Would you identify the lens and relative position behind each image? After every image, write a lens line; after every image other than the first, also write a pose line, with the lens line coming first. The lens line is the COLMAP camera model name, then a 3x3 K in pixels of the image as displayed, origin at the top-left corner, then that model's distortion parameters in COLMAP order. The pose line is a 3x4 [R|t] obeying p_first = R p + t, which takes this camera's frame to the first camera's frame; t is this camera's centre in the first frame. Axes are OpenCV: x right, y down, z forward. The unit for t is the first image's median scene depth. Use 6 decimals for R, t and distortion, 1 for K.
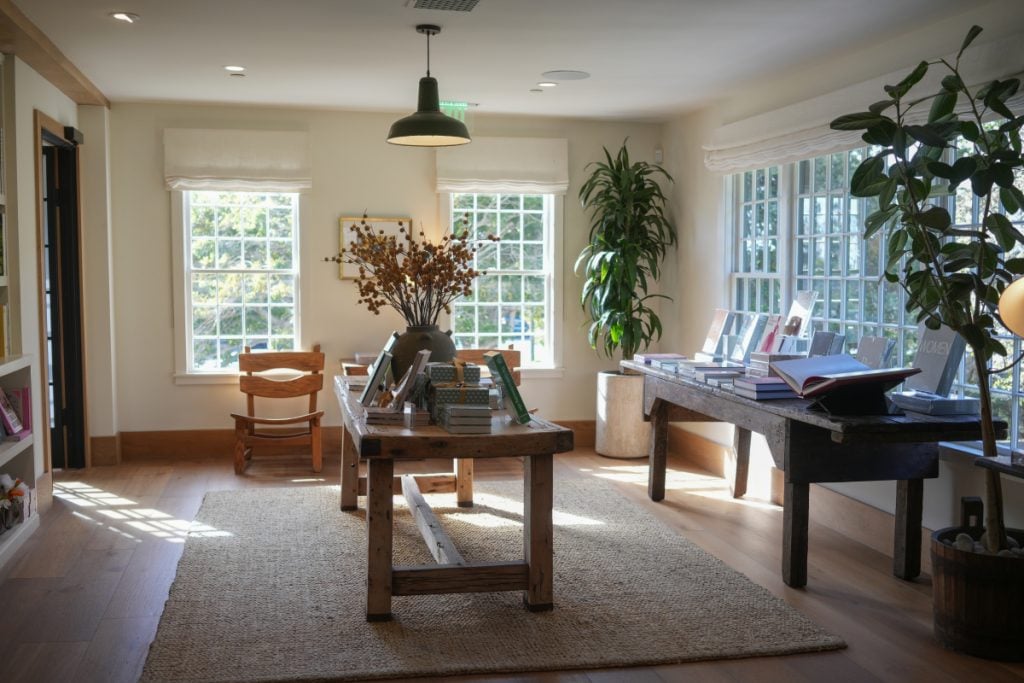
lens RADIAL K [[1130.5, 0, 512.0], [0, 1130.5, 341.5], [0, 0, 1]] dist [0.016676, -0.012508]
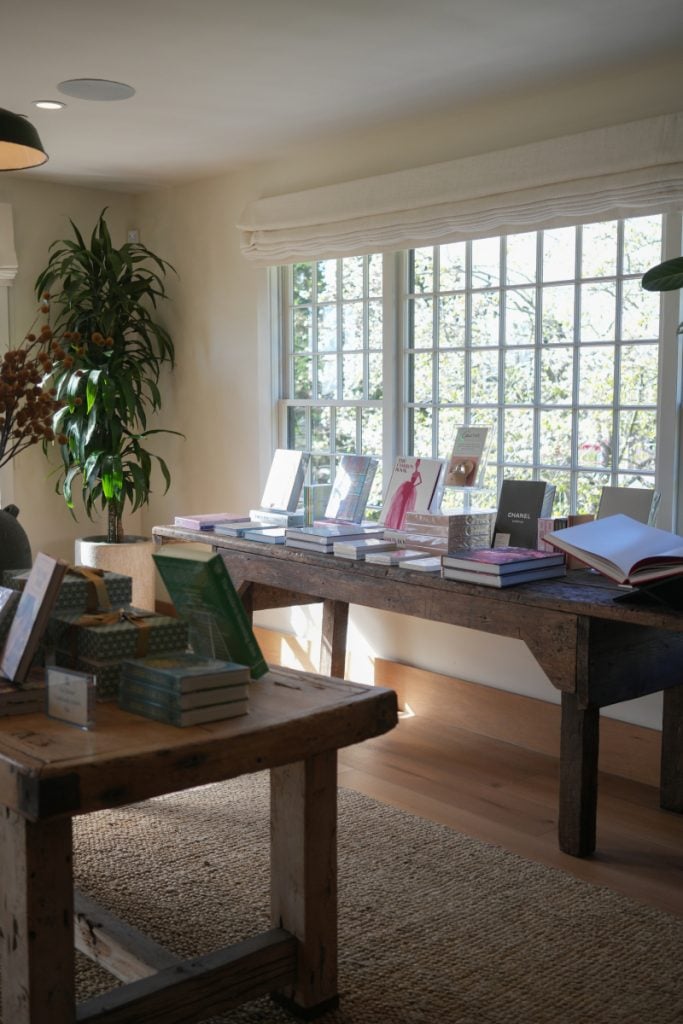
lens RADIAL K [[1130.5, 0, 341.5], [0, 1130.5, 512.0], [0, 0, 1]] dist [0.016676, -0.012508]
pose [[0.864008, -0.052411, 0.500744, -0.150250], [0.032016, 0.998274, 0.049244, -0.022430], [-0.502460, -0.026516, 0.864194, 0.340041]]
